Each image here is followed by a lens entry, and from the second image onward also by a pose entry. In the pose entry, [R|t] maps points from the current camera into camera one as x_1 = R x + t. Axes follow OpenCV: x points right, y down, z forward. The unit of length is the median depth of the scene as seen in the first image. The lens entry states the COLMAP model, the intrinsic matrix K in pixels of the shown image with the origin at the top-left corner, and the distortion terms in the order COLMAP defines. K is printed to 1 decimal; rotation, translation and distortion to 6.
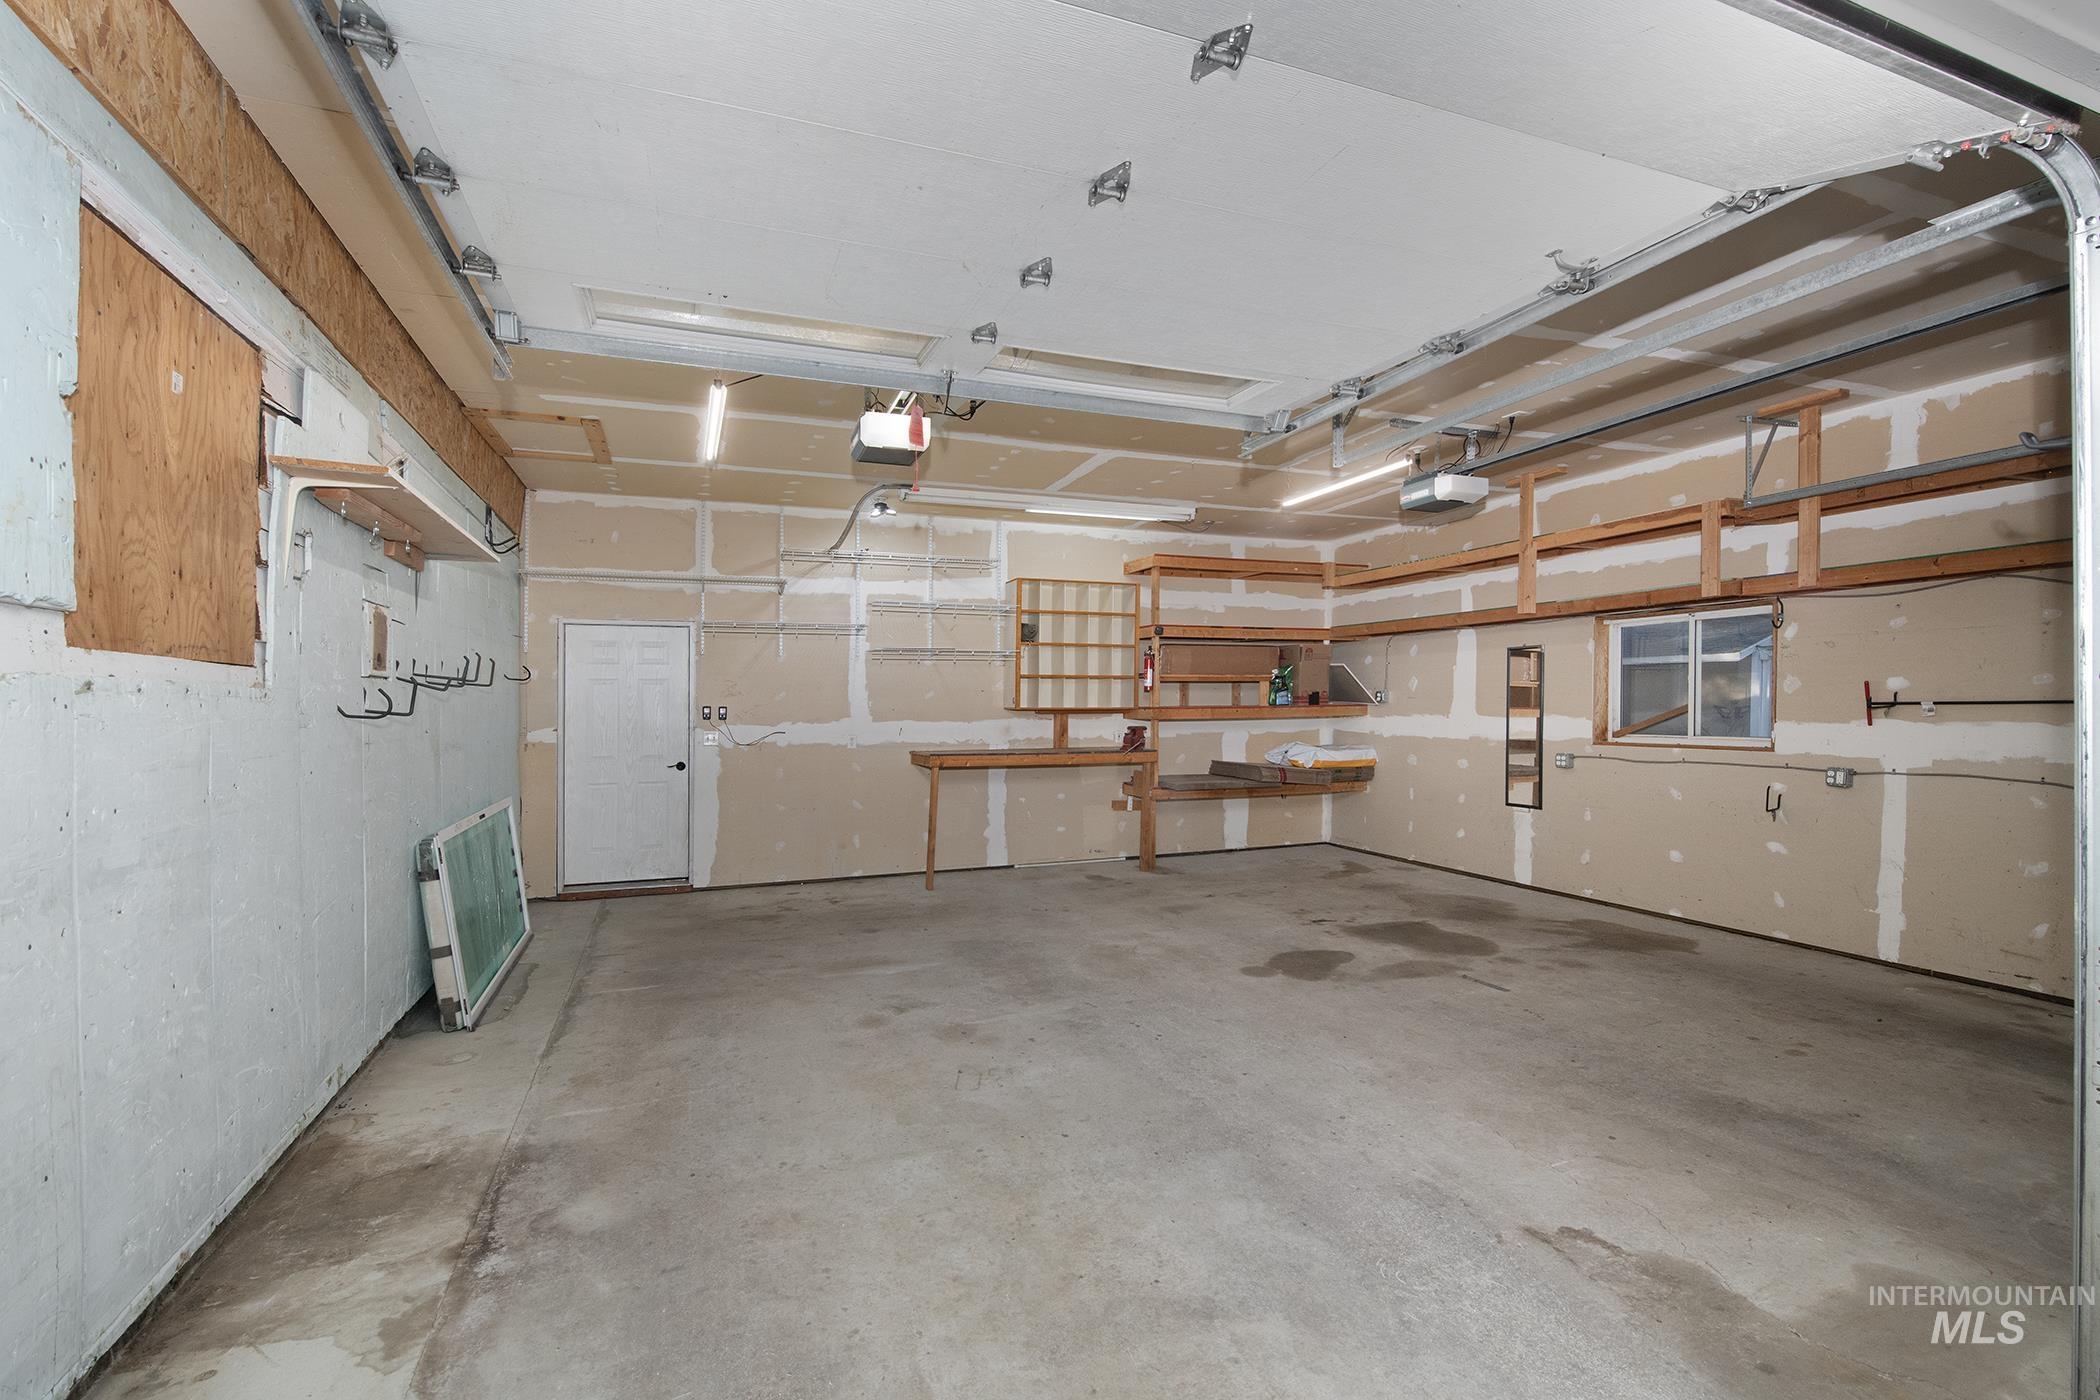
lens RADIAL K [[964.5, 0, 1050.0], [0, 964.5, 700.0], [0, 0, 1]] dist [0.013064, -0.000658]
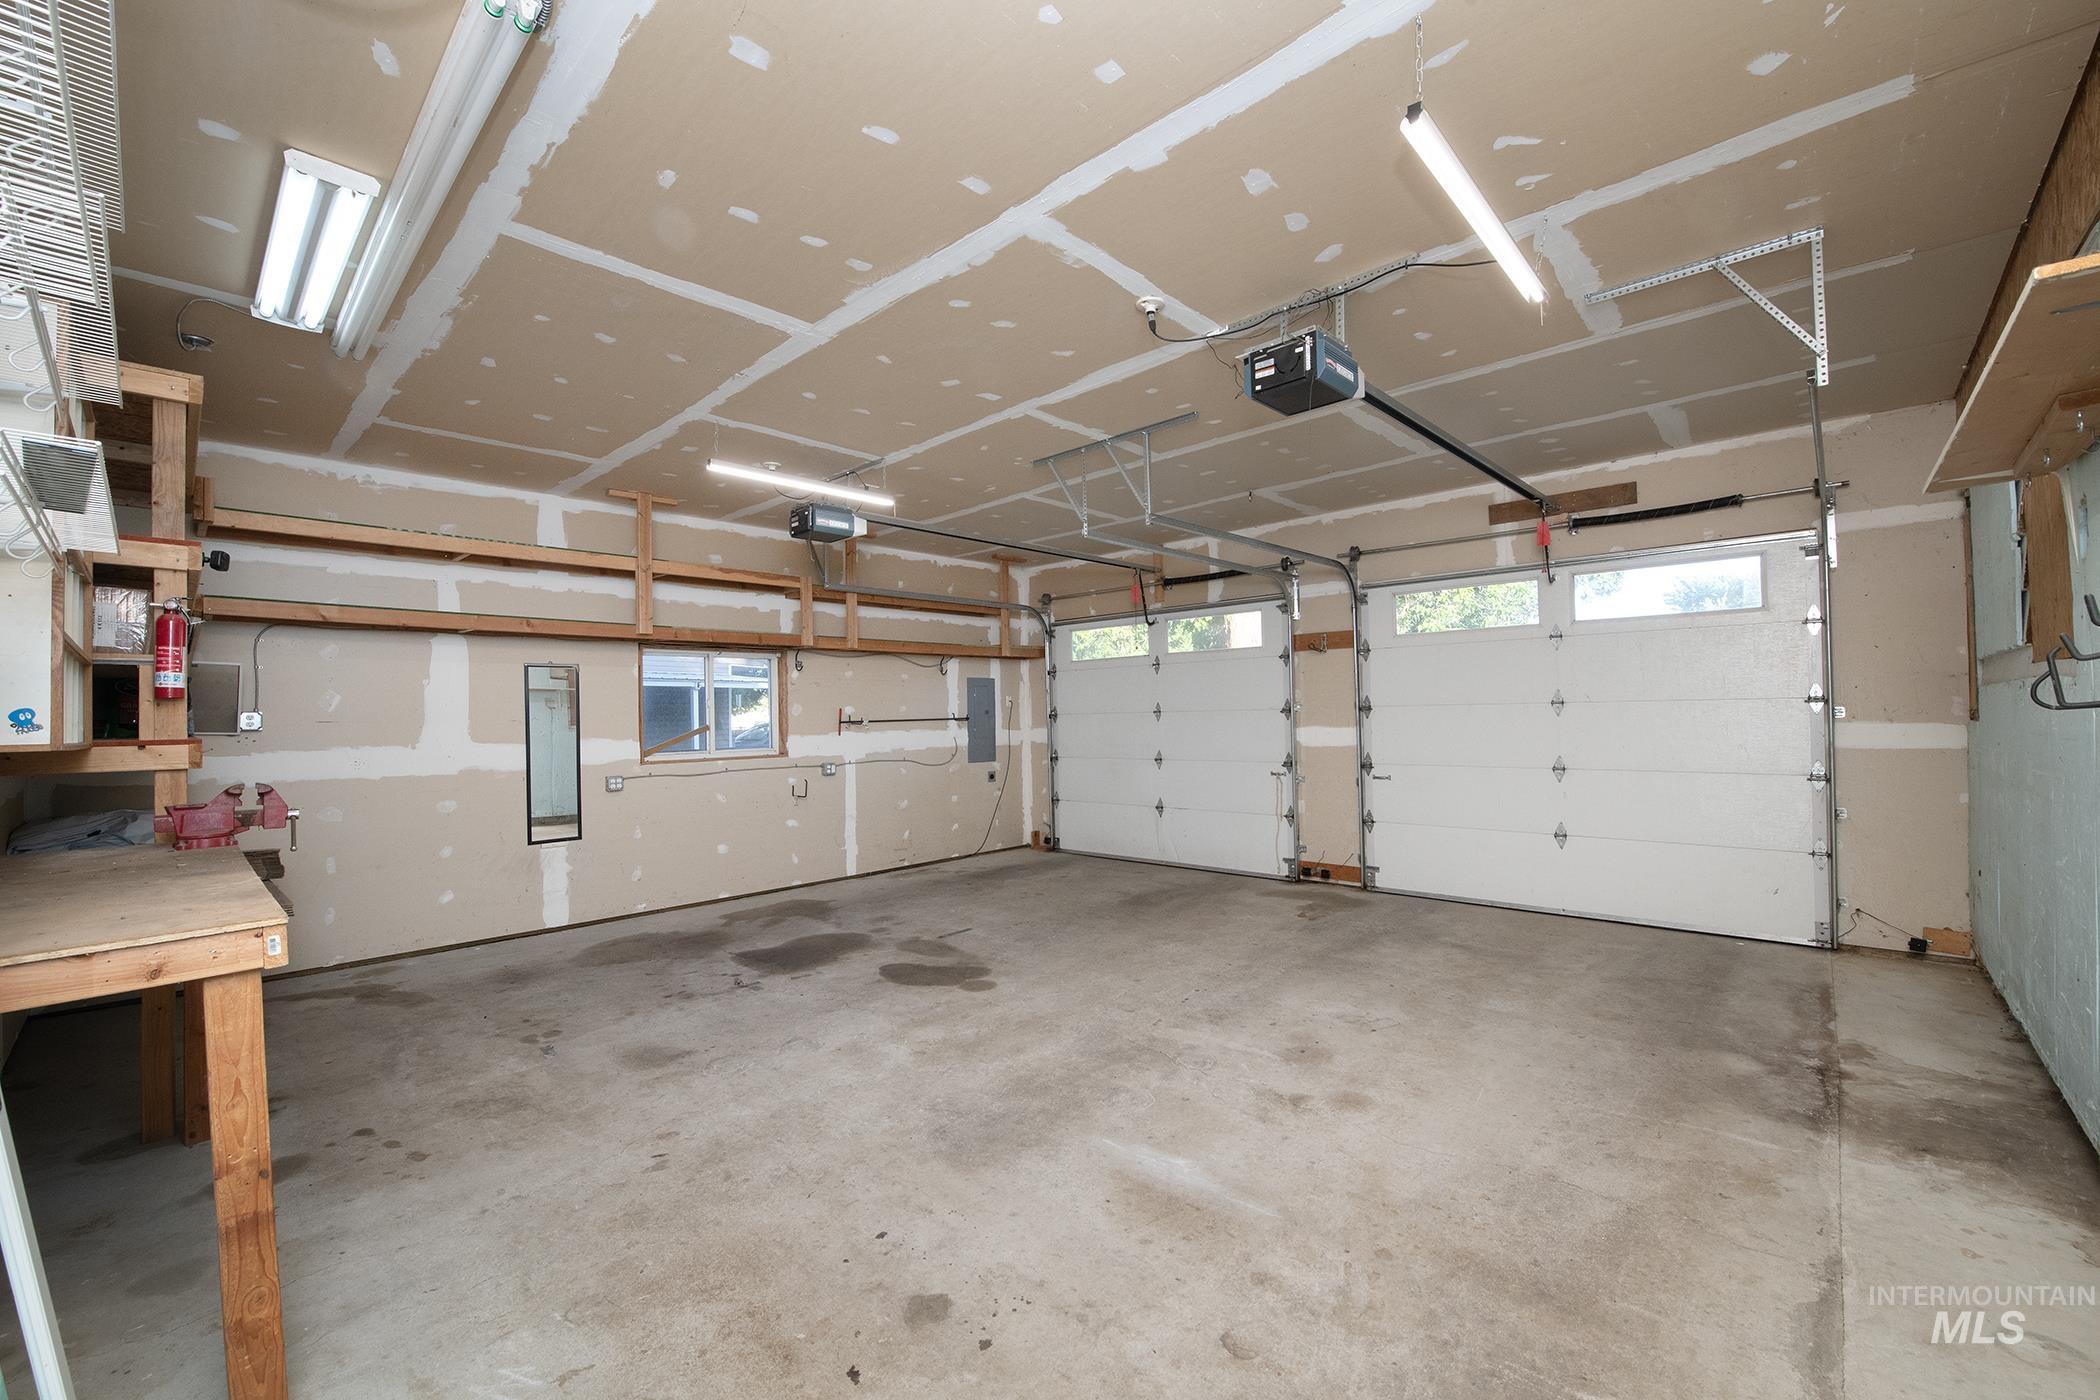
lens RADIAL K [[875.3, 0, 1050.0], [0, 875.3, 700.0], [0, 0, 1]] dist [-0.015922, -0.000572]
pose [[-0.458678, 0.032940, 0.887992, -0.640231], [0.018985, 0.999448, -0.027268, 0.013444], [-0.888400, 0.004351, -0.459050, 1.376583]]
